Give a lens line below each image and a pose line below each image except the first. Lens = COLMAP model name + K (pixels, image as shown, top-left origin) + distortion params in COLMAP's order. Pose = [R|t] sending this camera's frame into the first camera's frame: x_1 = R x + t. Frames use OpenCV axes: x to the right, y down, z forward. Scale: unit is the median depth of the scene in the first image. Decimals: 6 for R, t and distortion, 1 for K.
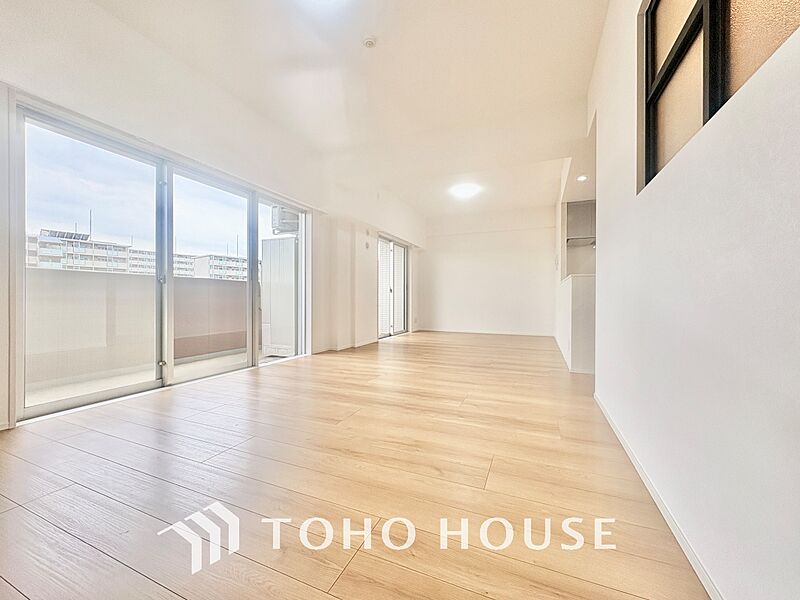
lens RADIAL K [[320.3, 0, 402.3], [0, 320.3, 300.8], [0, 0, 1]] dist [0.003760, 0.000788]
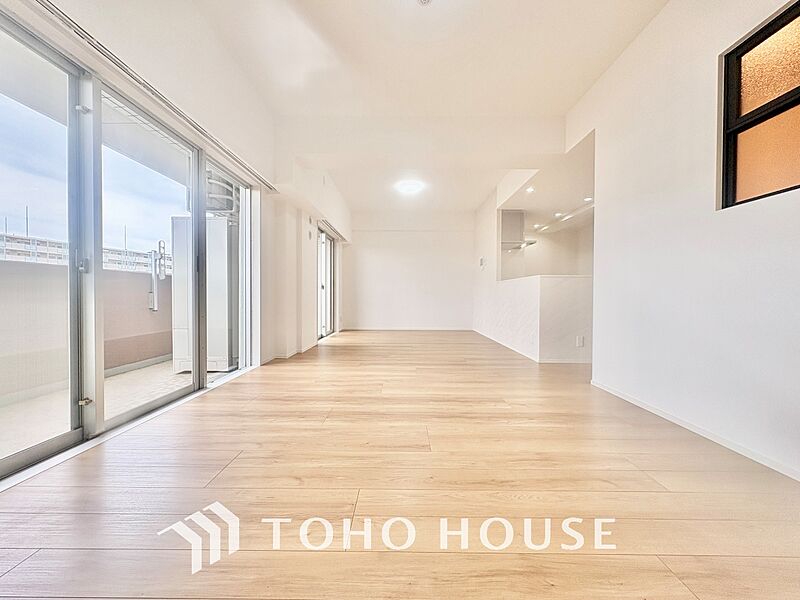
lens RADIAL K [[320.3, 0, 399.4], [0, 320.3, 298.5], [0, 0, 1]] dist [0.003760, 0.000788]
pose [[0.922755, -0.002462, 0.385379, -0.326175], [0.001374, 0.999994, 0.003099, -0.003845], [-0.385384, -0.002330, 0.922753, 0.150658]]
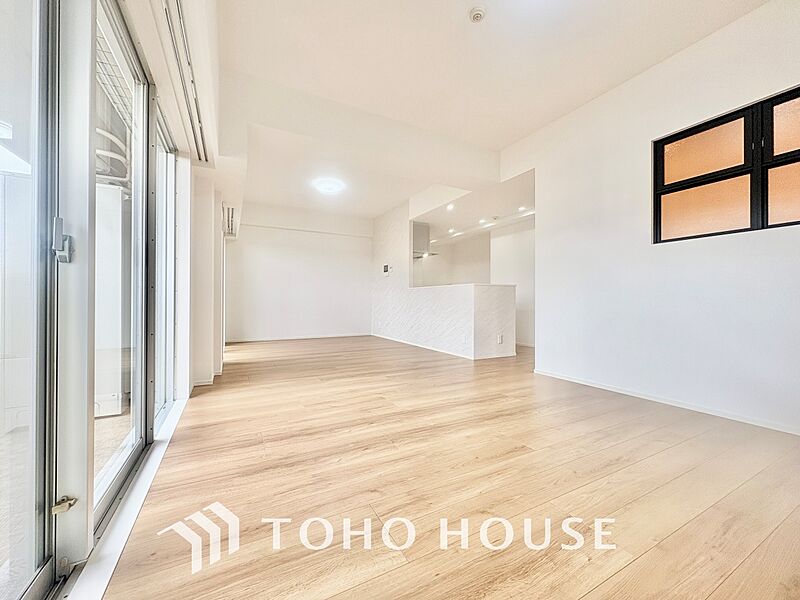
lens RADIAL K [[320.3, 0, 401.6], [0, 320.3, 300.4], [0, 0, 1]] dist [0.003760, 0.000788]
pose [[0.621733, 0.000956, 0.783229, -0.605805], [0.004388, 0.999979, -0.004704, -0.008334], [-0.783217, 0.006362, 0.621716, 0.405304]]
